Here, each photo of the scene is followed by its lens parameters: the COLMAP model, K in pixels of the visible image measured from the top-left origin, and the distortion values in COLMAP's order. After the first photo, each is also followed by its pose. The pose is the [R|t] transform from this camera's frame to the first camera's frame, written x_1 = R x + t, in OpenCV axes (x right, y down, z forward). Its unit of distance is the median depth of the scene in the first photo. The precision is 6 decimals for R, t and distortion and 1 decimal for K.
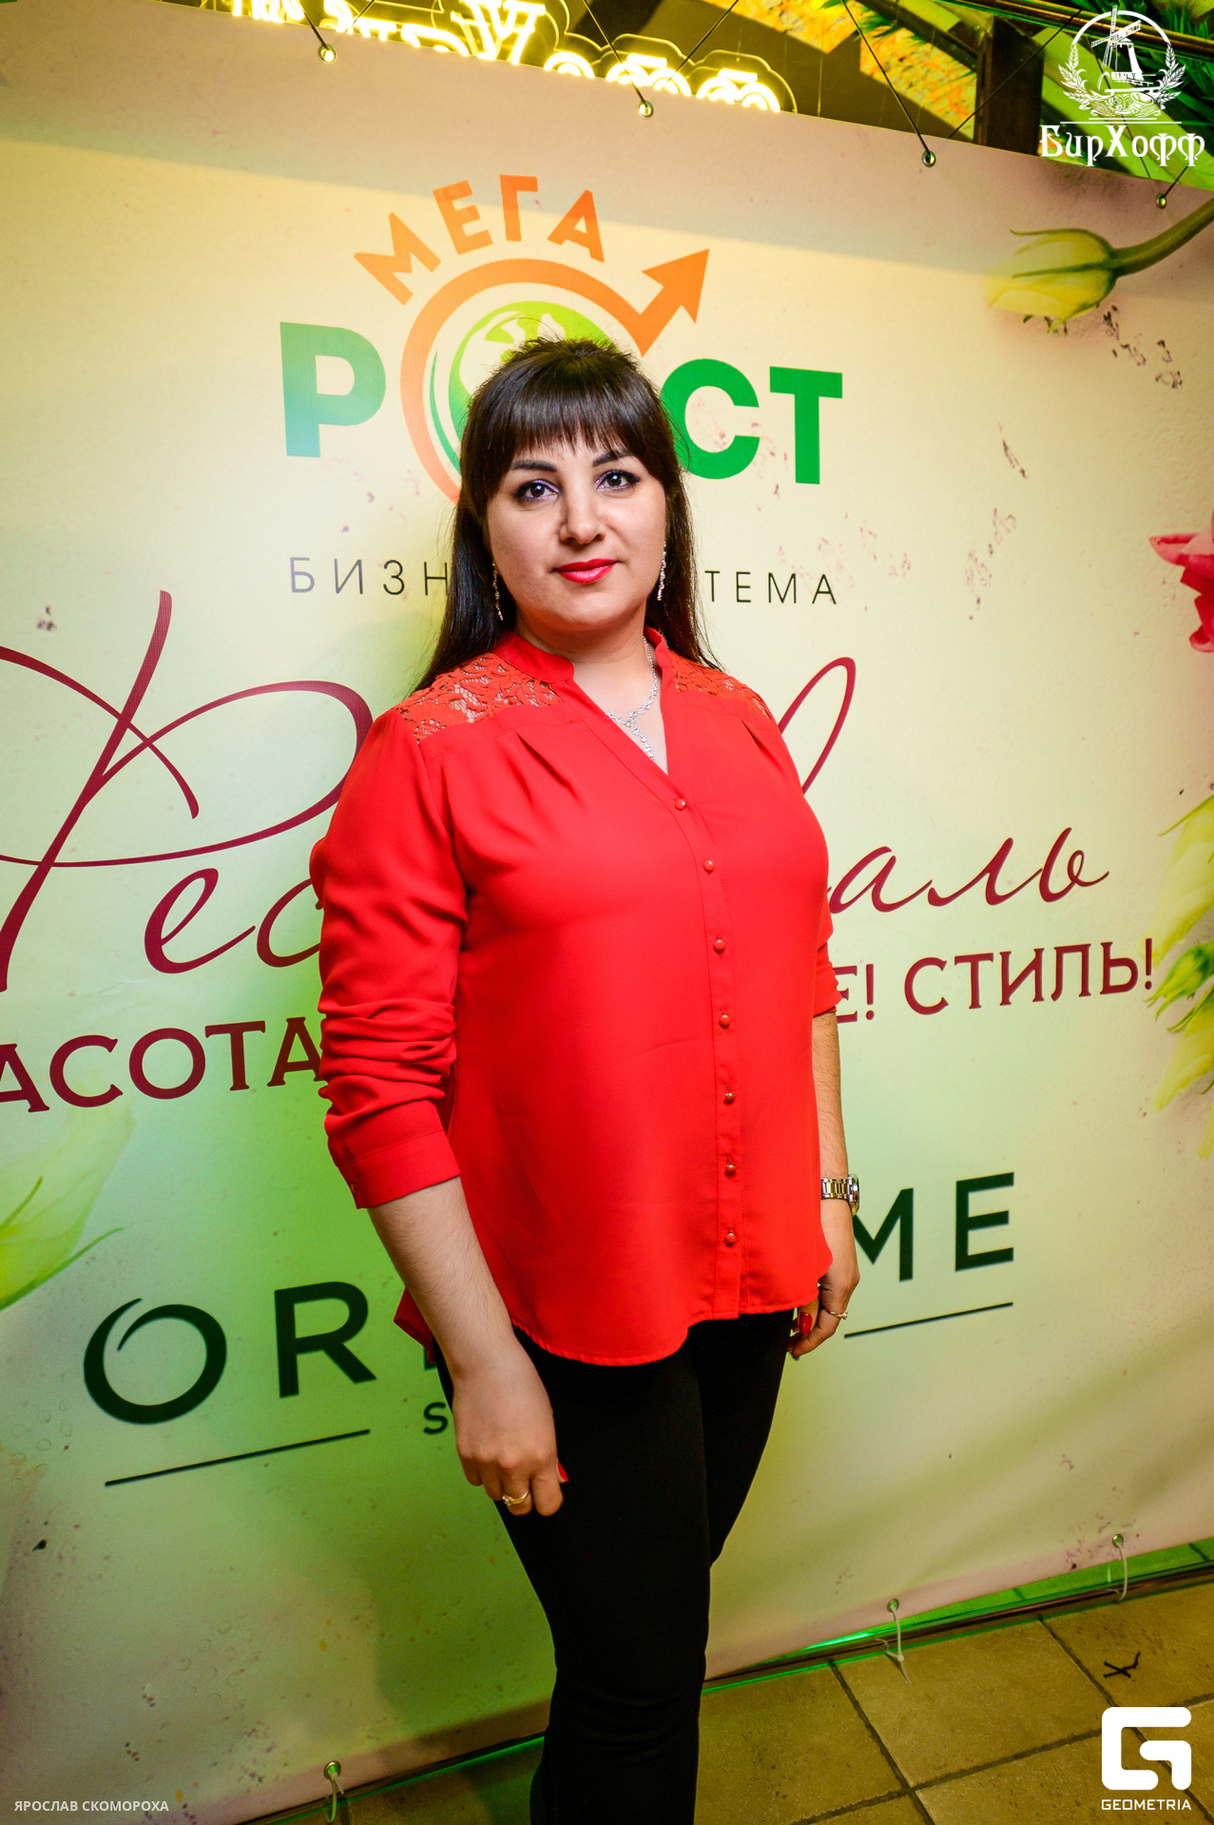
lens RADIAL K [[1282.5, 0, 638.8], [0, 1282.5, 894.1], [0, 0, 1]] dist [0.000563, 0.001389]
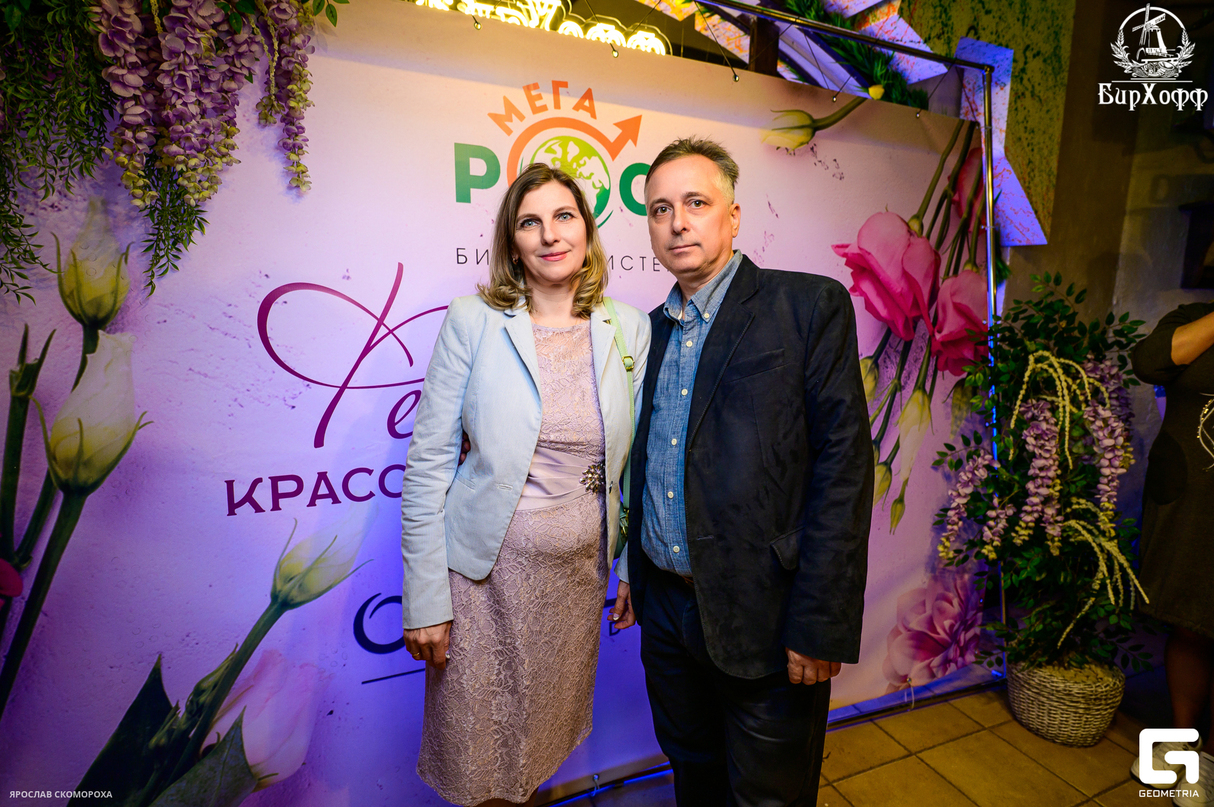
lens RADIAL K [[659.3, 0, 618.3], [0, 659.3, 386.5], [0, 0, 1]] dist [-0.009647, -0.002306]
pose [[0.996174, 0.001321, 0.087386, -0.081454], [0.002381, 0.999105, -0.042243, 0.018759], [-0.087363, 0.042290, 0.995278, -0.114043]]
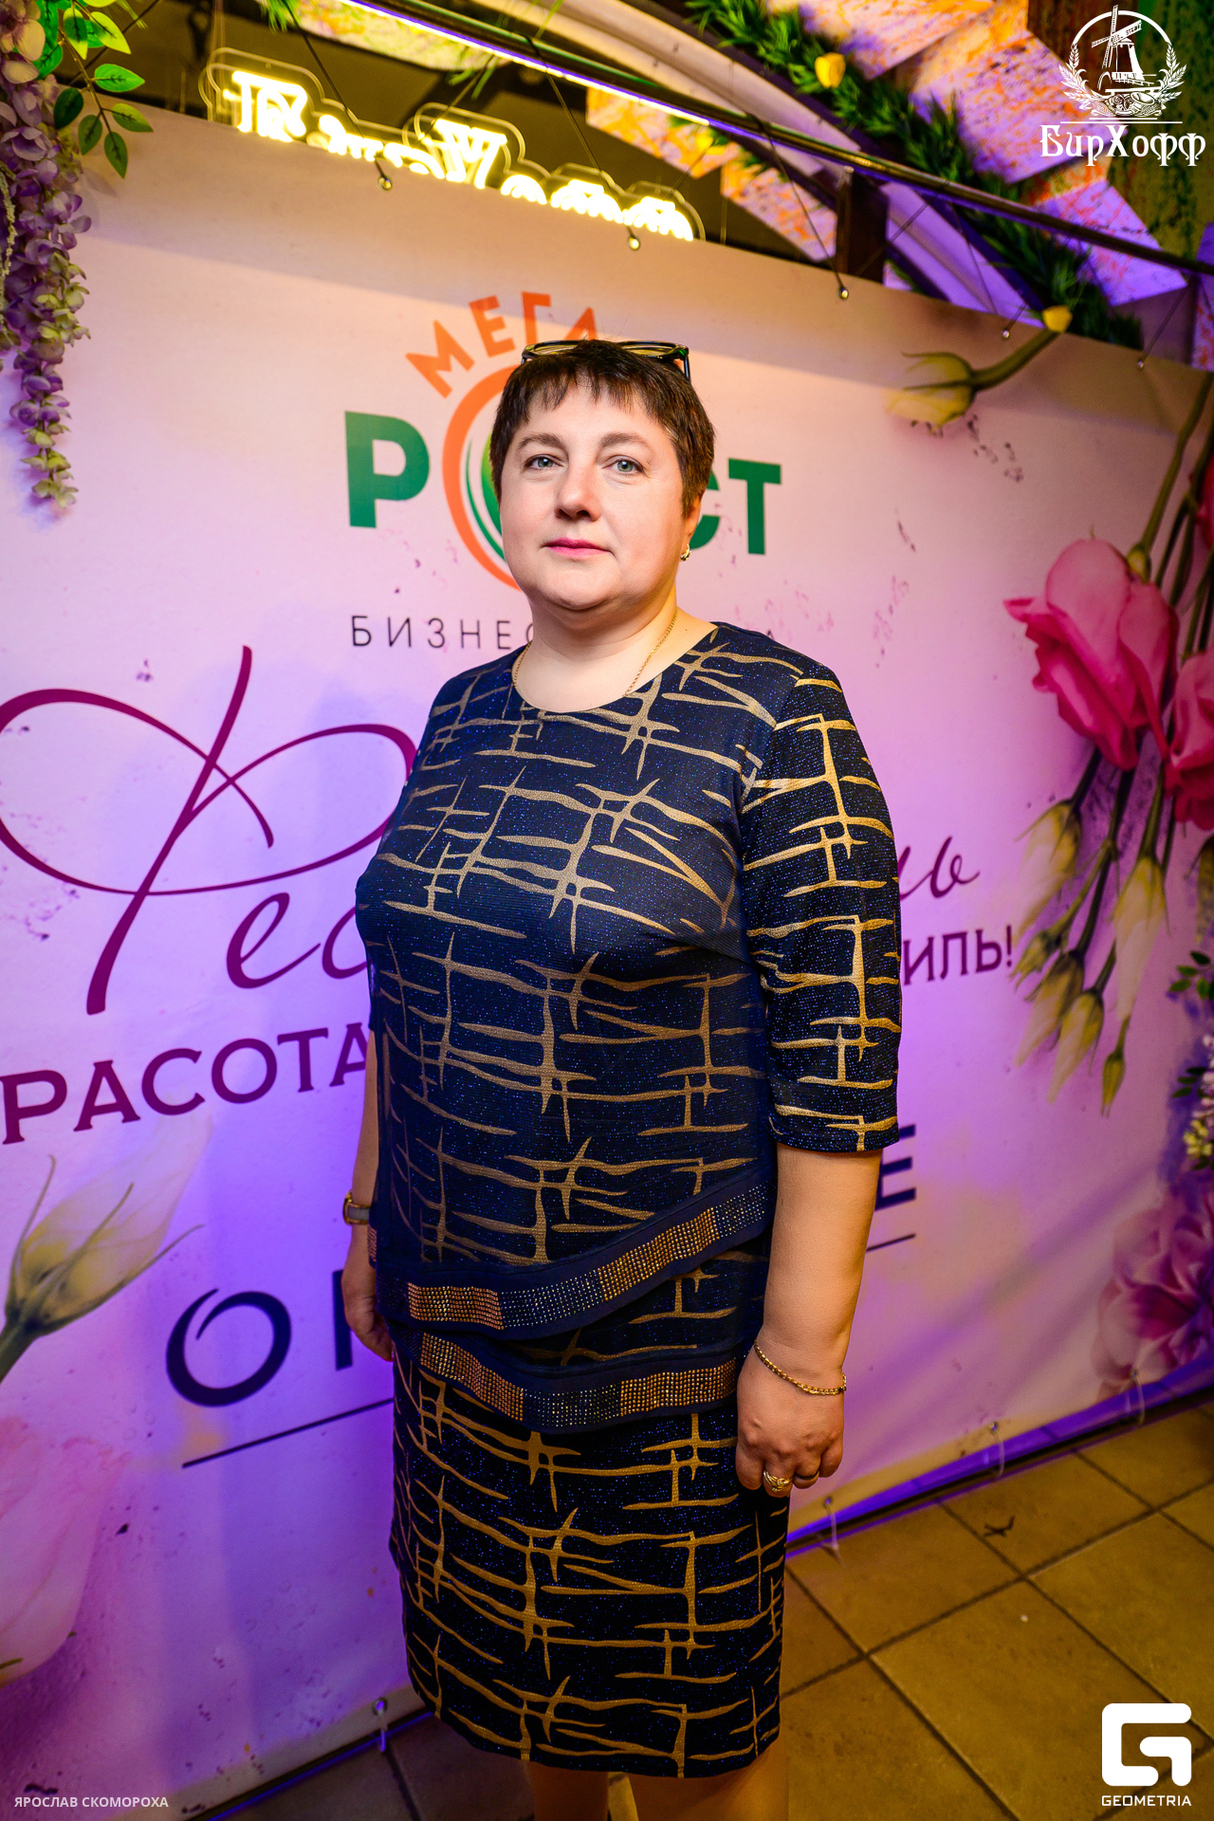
lens RADIAL K [[1184.3, 0, 601.1], [0, 1184.3, 841.5], [0, 0, 1]] dist [-0.001331, -0.006054]
pose [[0.984253, -0.017570, 0.175891, -0.208285], [0.023210, 0.999279, -0.030061, -0.023169], [-0.175236, 0.033670, 0.983951, -0.050659]]
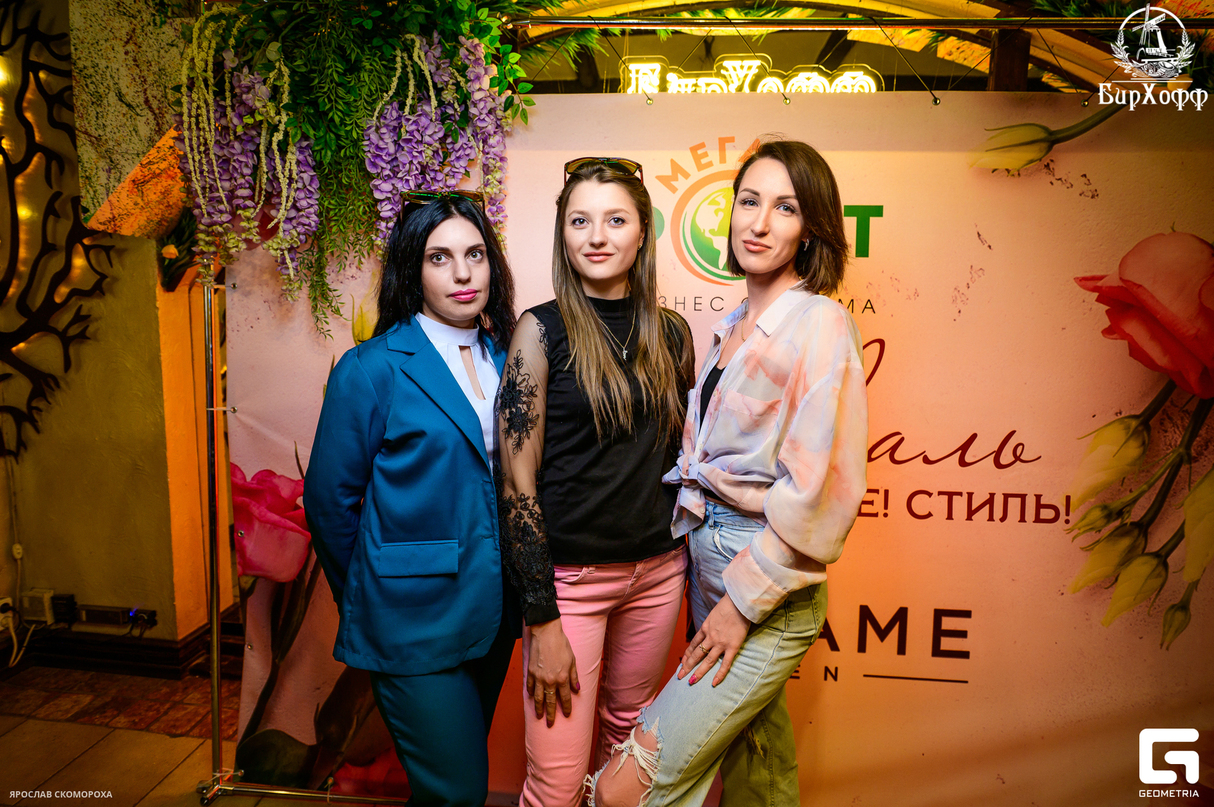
lens RADIAL K [[593.6, 0, 593.9], [0, 593.6, 394.4], [0, 0, 1]] dist [-0.010199, -0.003140]
pose [[0.903851, 0.056771, -0.424064, 0.157684], [-0.090162, 0.994173, -0.059079, 0.002630], [0.418239, 0.091633, 0.903703, -0.047275]]
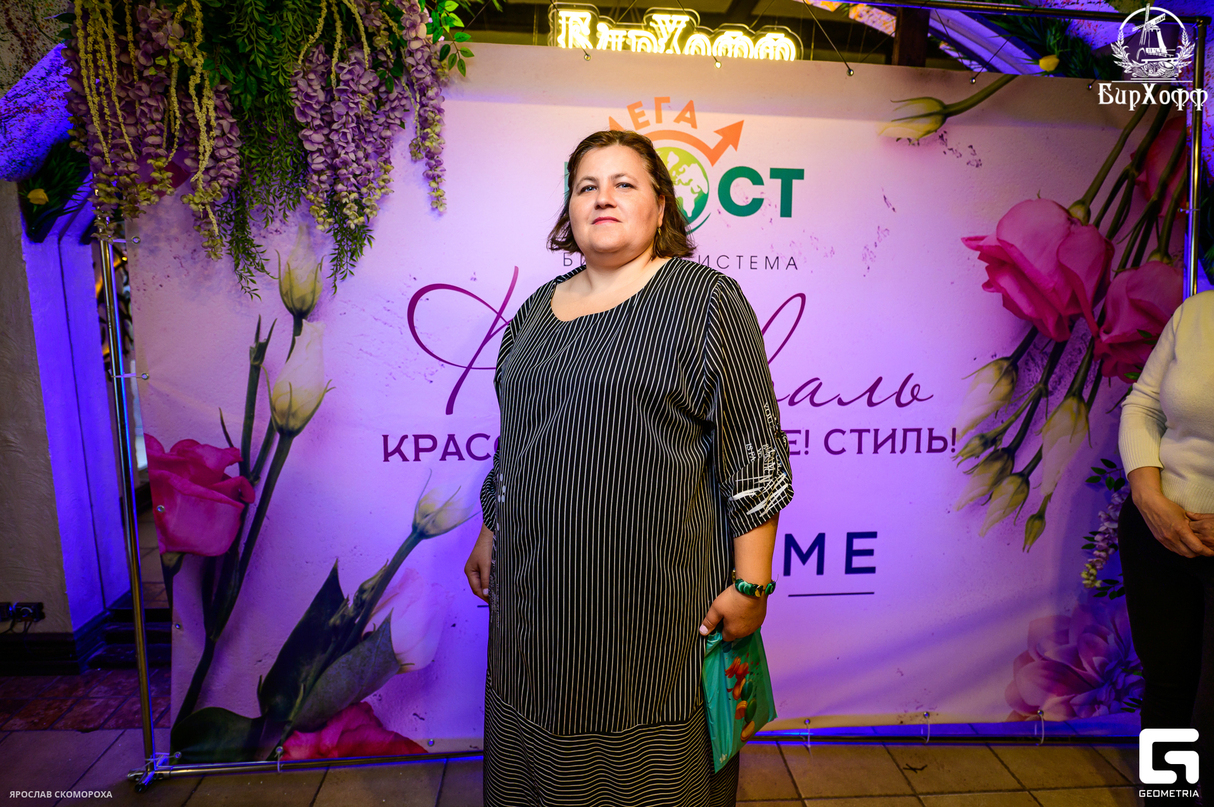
lens RADIAL K [[631.7, 0, 609.7], [0, 631.7, 382.4], [0, 0, 1]] dist [-0.008210, -0.003575]
pose [[0.965107, 0.052563, -0.256525, 0.131598], [-0.056648, 0.998358, -0.008556, 0.001299], [0.255654, 0.022789, 0.966500, -0.160307]]
